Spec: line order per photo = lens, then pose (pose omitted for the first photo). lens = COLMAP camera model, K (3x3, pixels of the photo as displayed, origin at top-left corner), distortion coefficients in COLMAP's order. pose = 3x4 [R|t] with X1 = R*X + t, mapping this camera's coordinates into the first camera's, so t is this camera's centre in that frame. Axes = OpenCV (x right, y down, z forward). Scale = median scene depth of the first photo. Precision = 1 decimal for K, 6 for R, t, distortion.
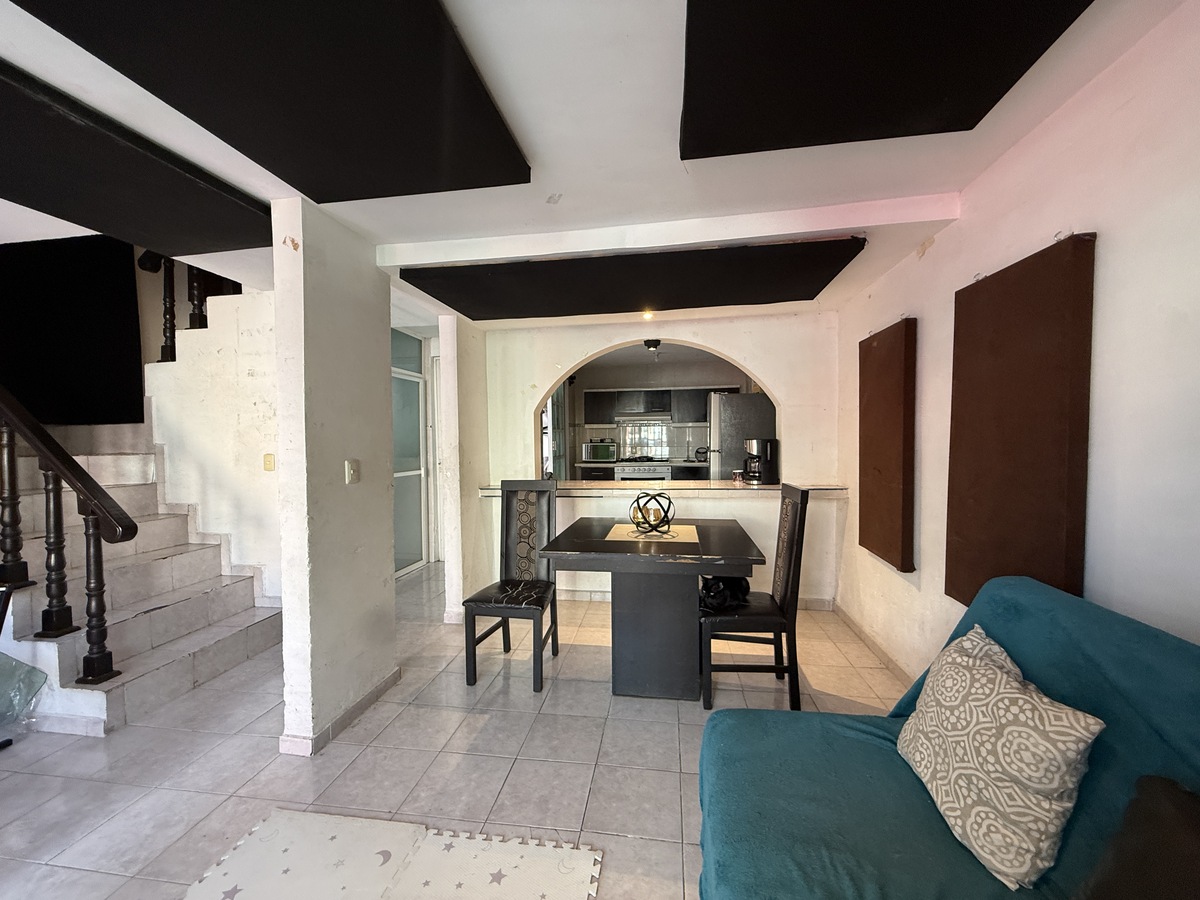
lens RADIAL K [[475.4, 0, 596.8], [0, 475.4, 440.4], [0, 0, 1]] dist [0.001078, 0.000131]
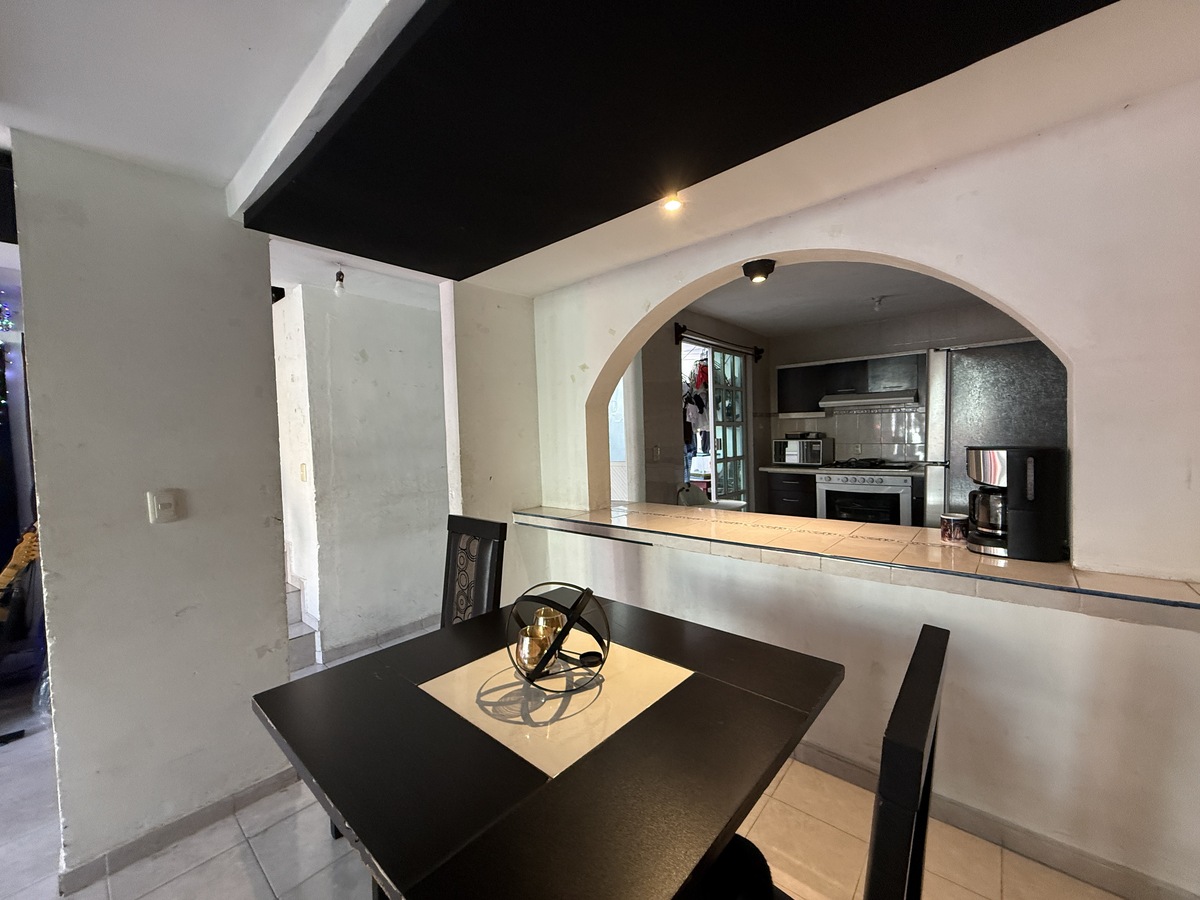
lens RADIAL K [[475.4, 0, 596.8], [0, 475.4, 440.4], [0, 0, 1]] dist [0.001078, 0.000131]
pose [[0.839477, -0.002070, -0.543391, 0.260019], [0.016216, 0.999643, 0.021244, -0.023409], [0.543153, -0.026646, 0.839211, 0.446227]]
